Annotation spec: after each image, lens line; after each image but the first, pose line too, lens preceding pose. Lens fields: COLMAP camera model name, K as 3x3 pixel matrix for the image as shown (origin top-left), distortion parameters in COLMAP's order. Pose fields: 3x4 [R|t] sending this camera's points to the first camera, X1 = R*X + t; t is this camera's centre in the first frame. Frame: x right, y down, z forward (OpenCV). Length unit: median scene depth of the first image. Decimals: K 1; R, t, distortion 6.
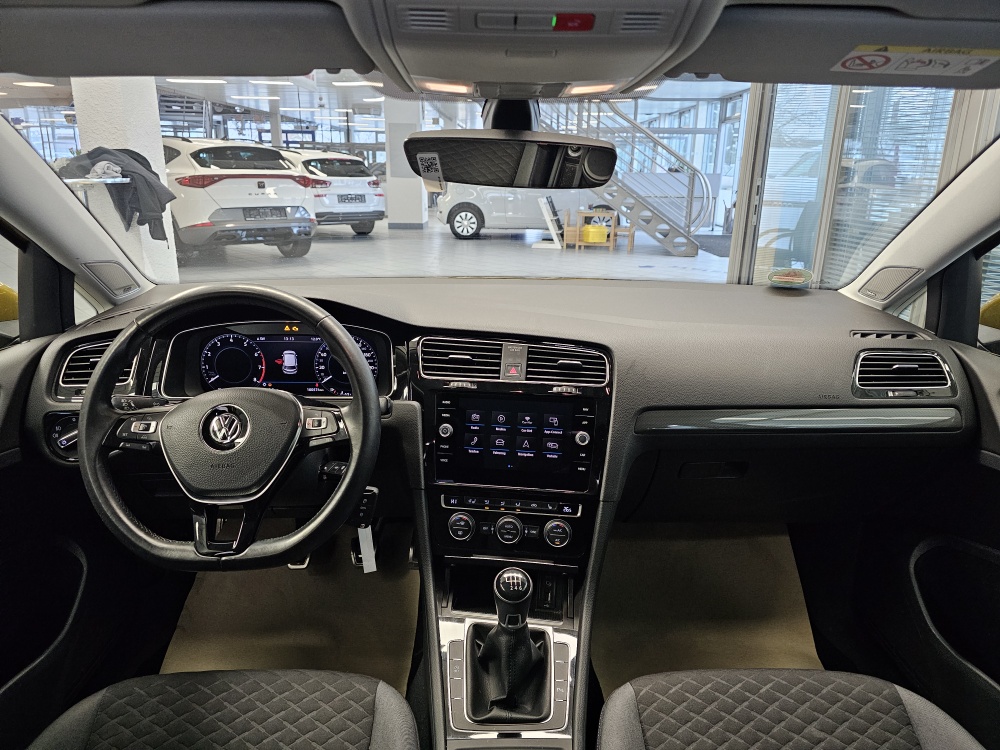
lens RADIAL K [[664.8, 0, 495.9], [0, 664.8, 370.6], [0, 0, 1]] dist [0.036020, -0.032050]
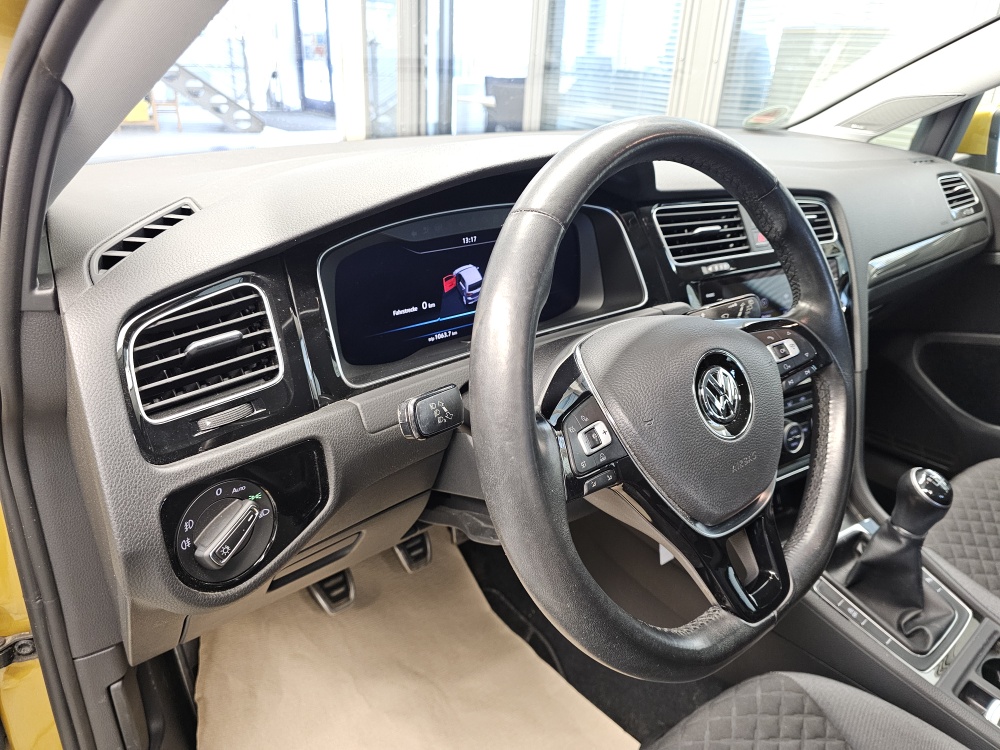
lens RADIAL K [[673.2, 0, 500.7], [0, 673.2, 369.9], [0, 0, 1]] dist [0.017239, -0.010778]
pose [[0.781954, -0.242662, 0.574163, -0.706305], [0.146201, 0.966817, 0.209500, -0.061548], [-0.605949, -0.079876, 0.791484, 0.561826]]
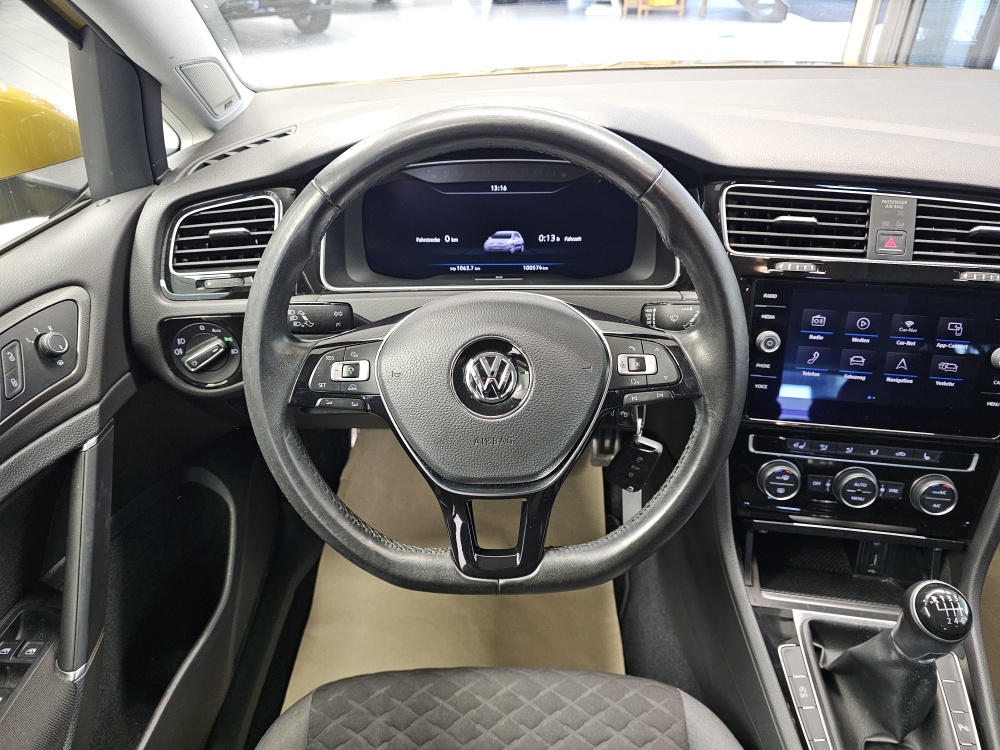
lens RADIAL K [[664.8, 0, 476.6], [0, 664.8, 376.2], [0, 0, 1]] dist [0.036020, -0.032050]
pose [[0.998822, 0.002360, -0.048466, -0.325165], [0.012608, 0.951893, 0.306171, -0.077663], [0.046857, -0.306421, 0.950742, 0.372438]]
